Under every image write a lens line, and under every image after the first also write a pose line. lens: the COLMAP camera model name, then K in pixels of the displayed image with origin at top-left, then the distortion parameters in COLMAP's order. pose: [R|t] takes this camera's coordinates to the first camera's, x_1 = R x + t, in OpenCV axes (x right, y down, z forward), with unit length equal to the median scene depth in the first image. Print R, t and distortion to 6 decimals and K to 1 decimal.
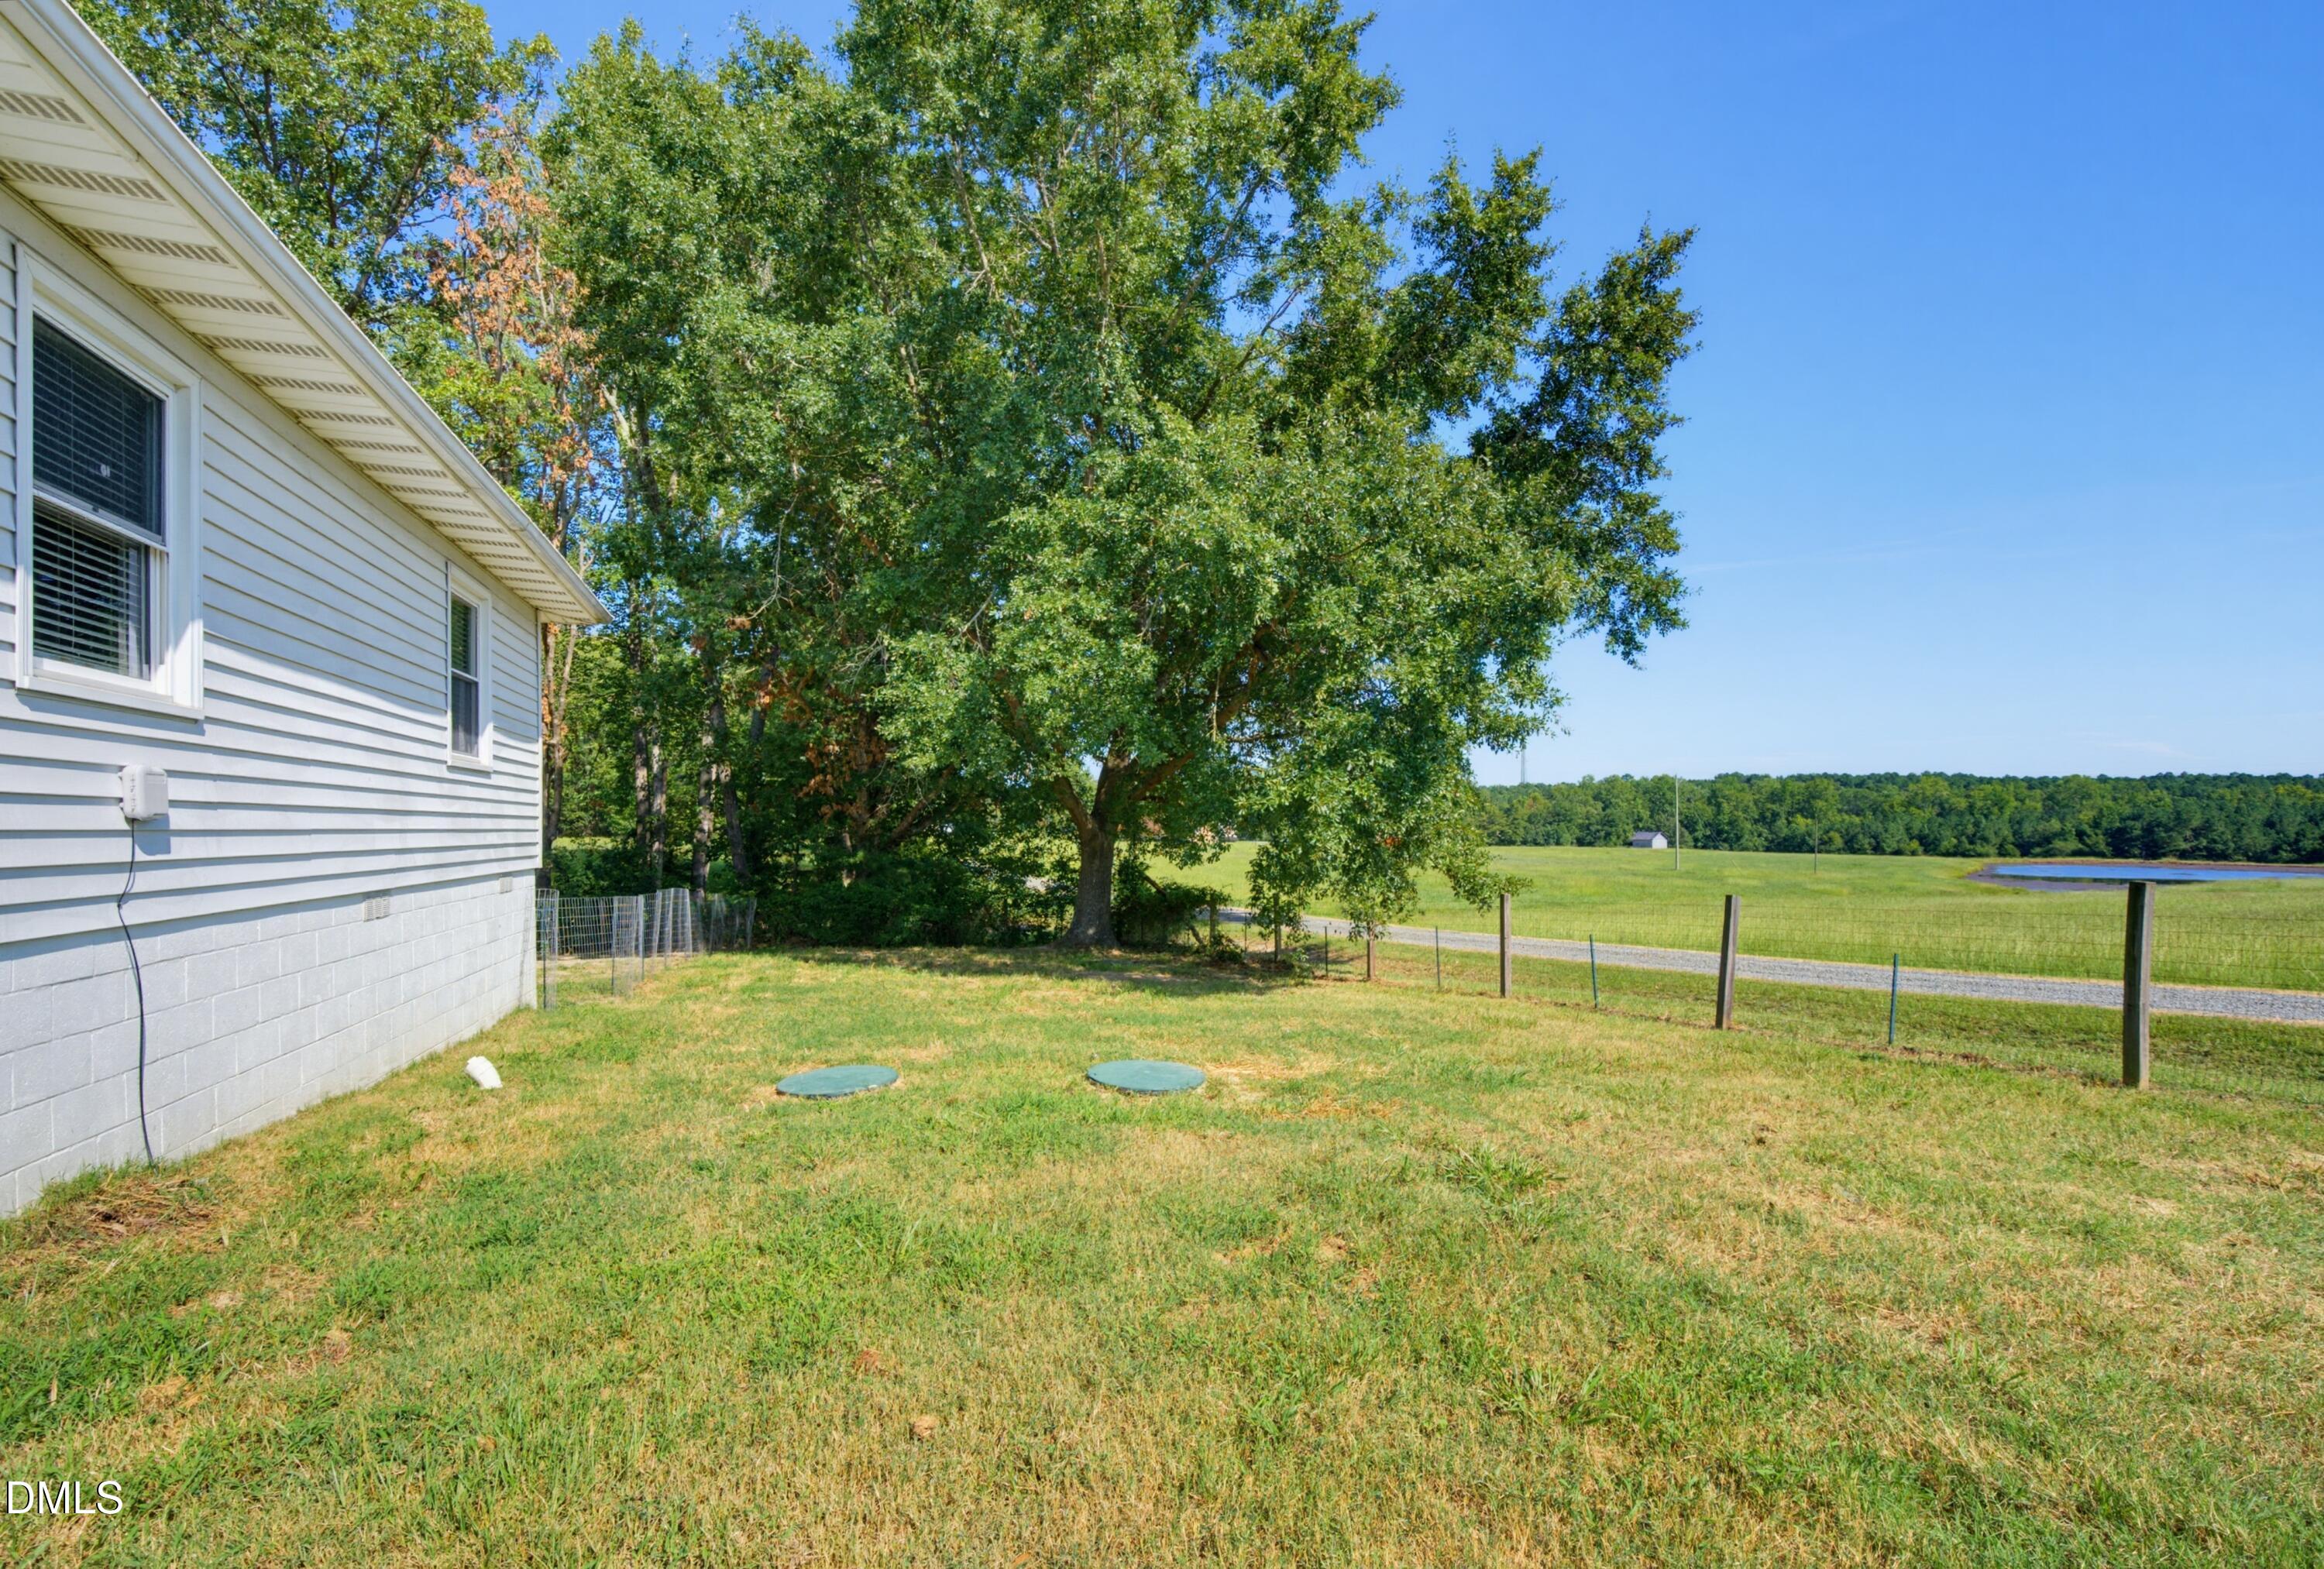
lens RADIAL K [[985.6, 0, 1162.2], [0, 985.6, 812.1], [0, 0, 1]] dist [0.000919, 0.000194]
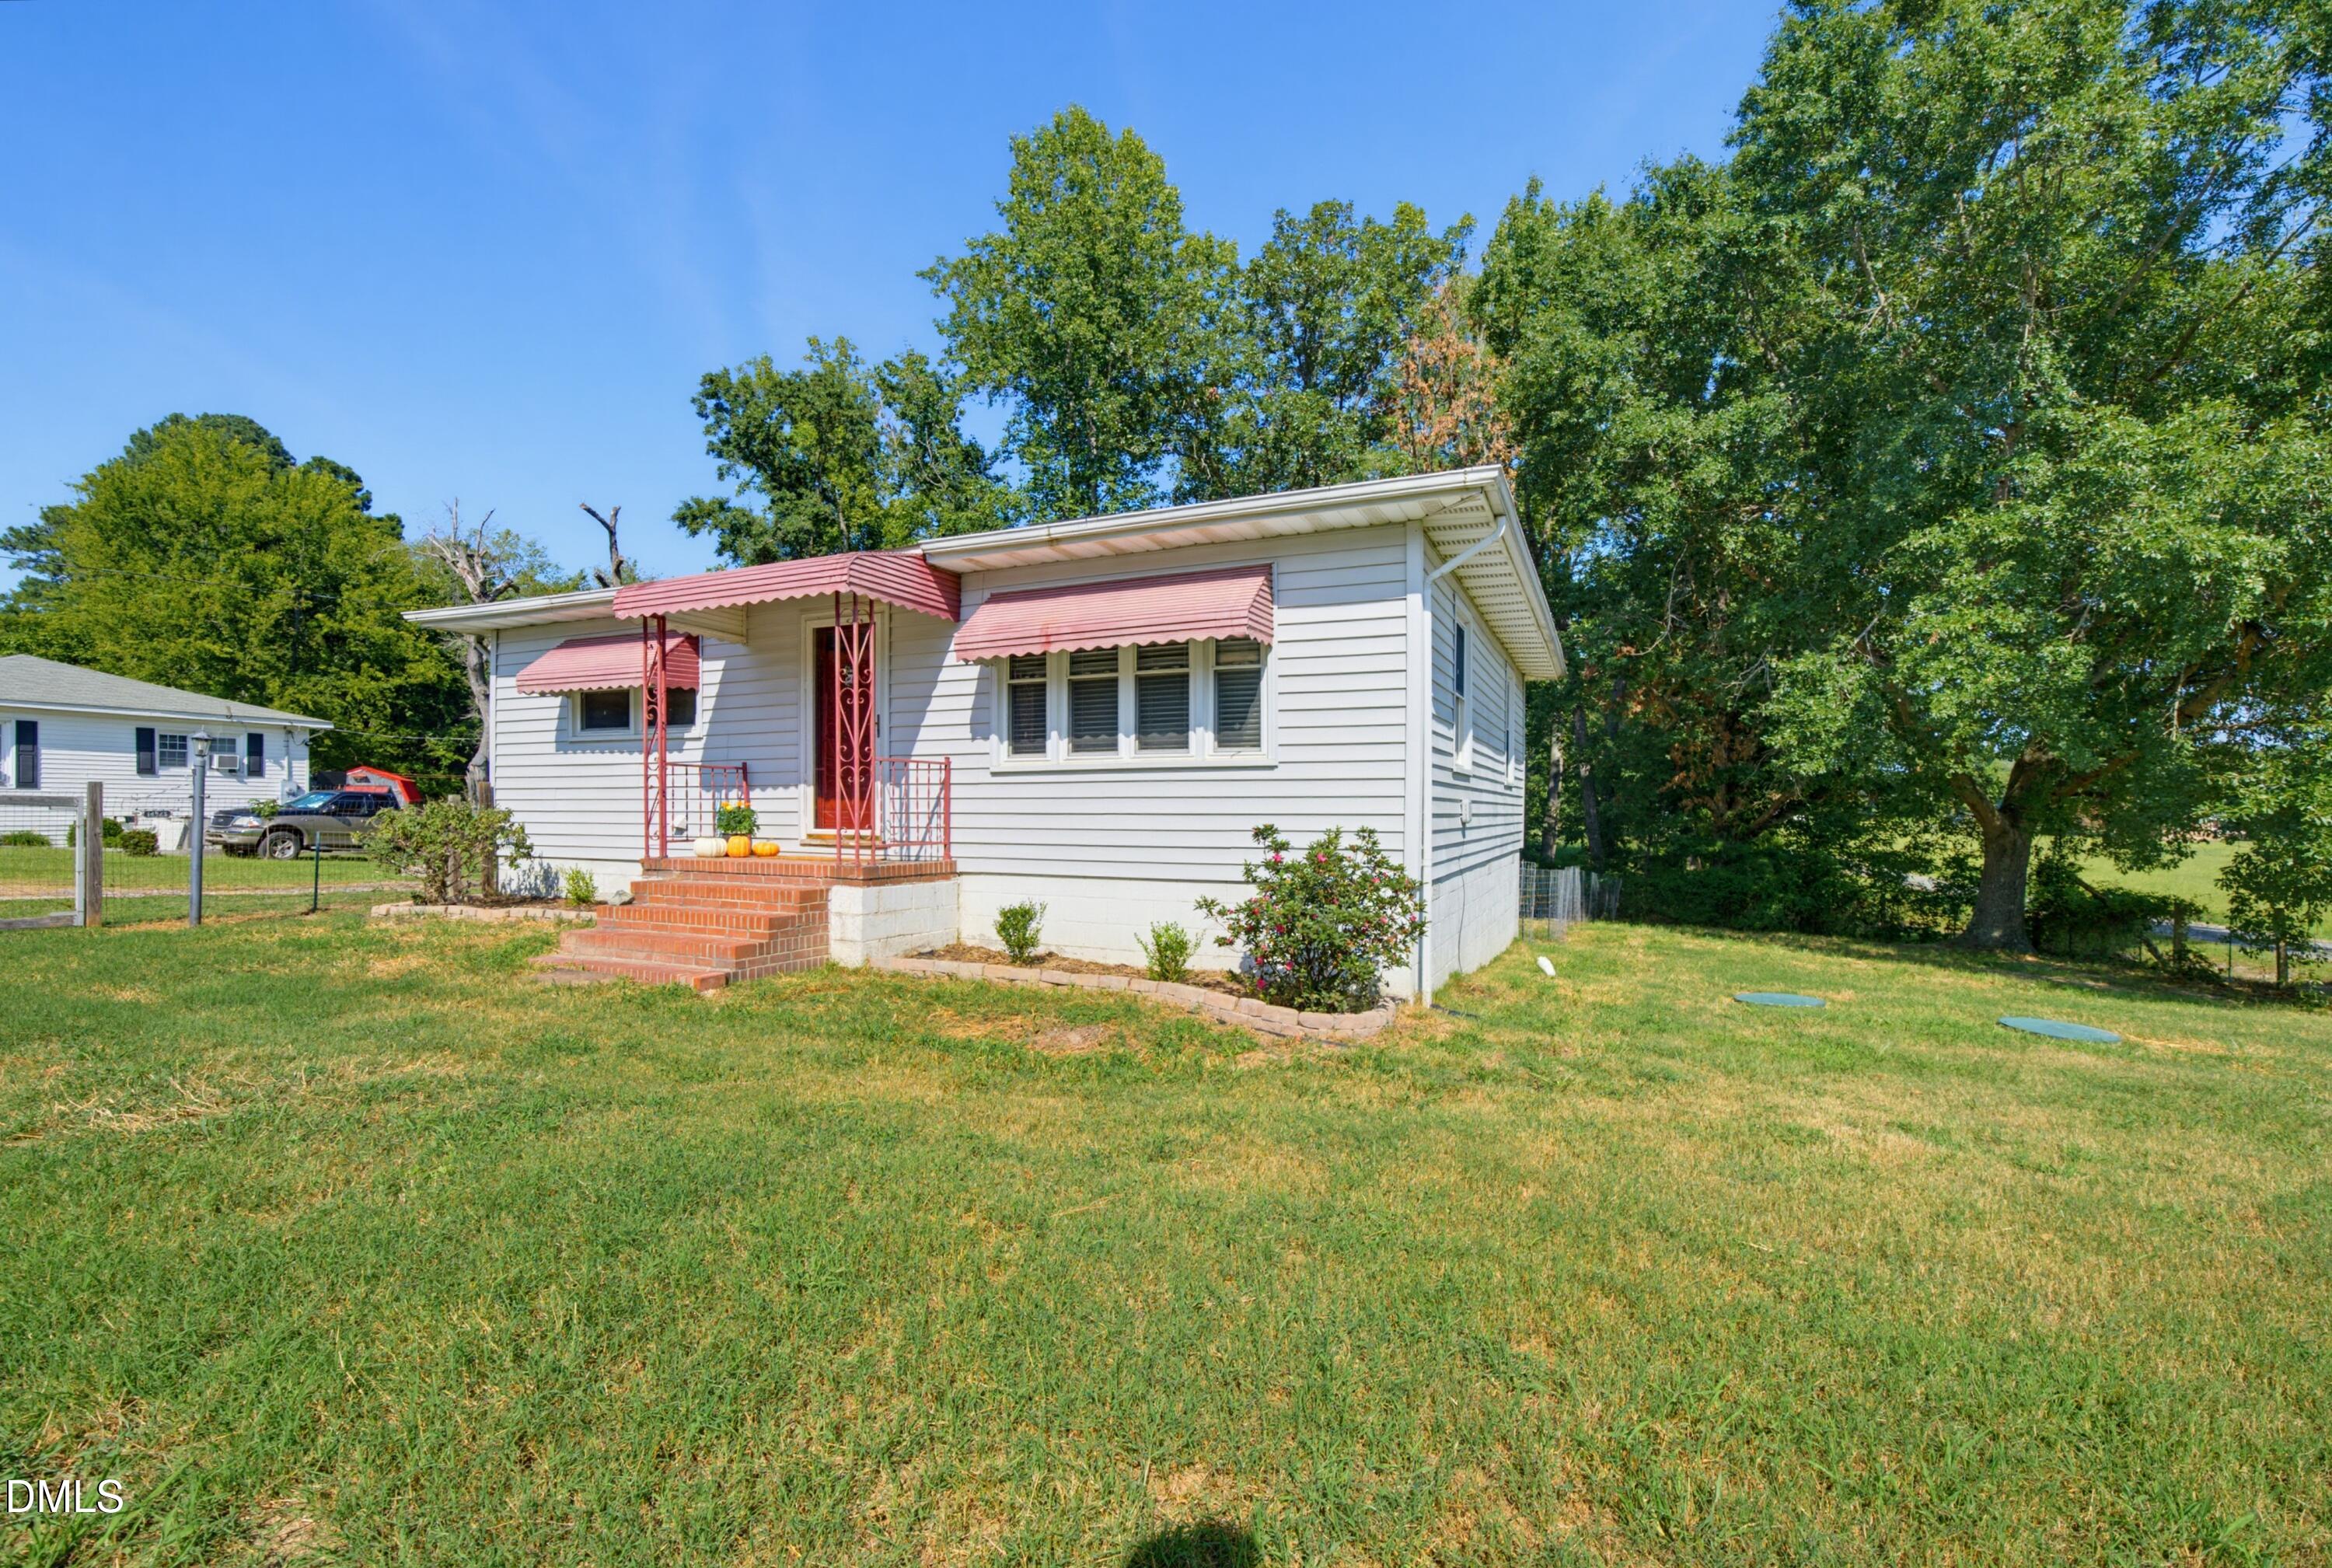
lens RADIAL K [[989.1, 0, 1166.2], [0, 989.1, 811.7], [0, 0, 1]] dist [0.000919, 0.000194]
pose [[0.720733, 0.013839, -0.693074, 0.014605], [-0.000263, 0.999806, 0.019690, -0.021298], [0.693212, -0.014009, 0.720597, -0.339406]]
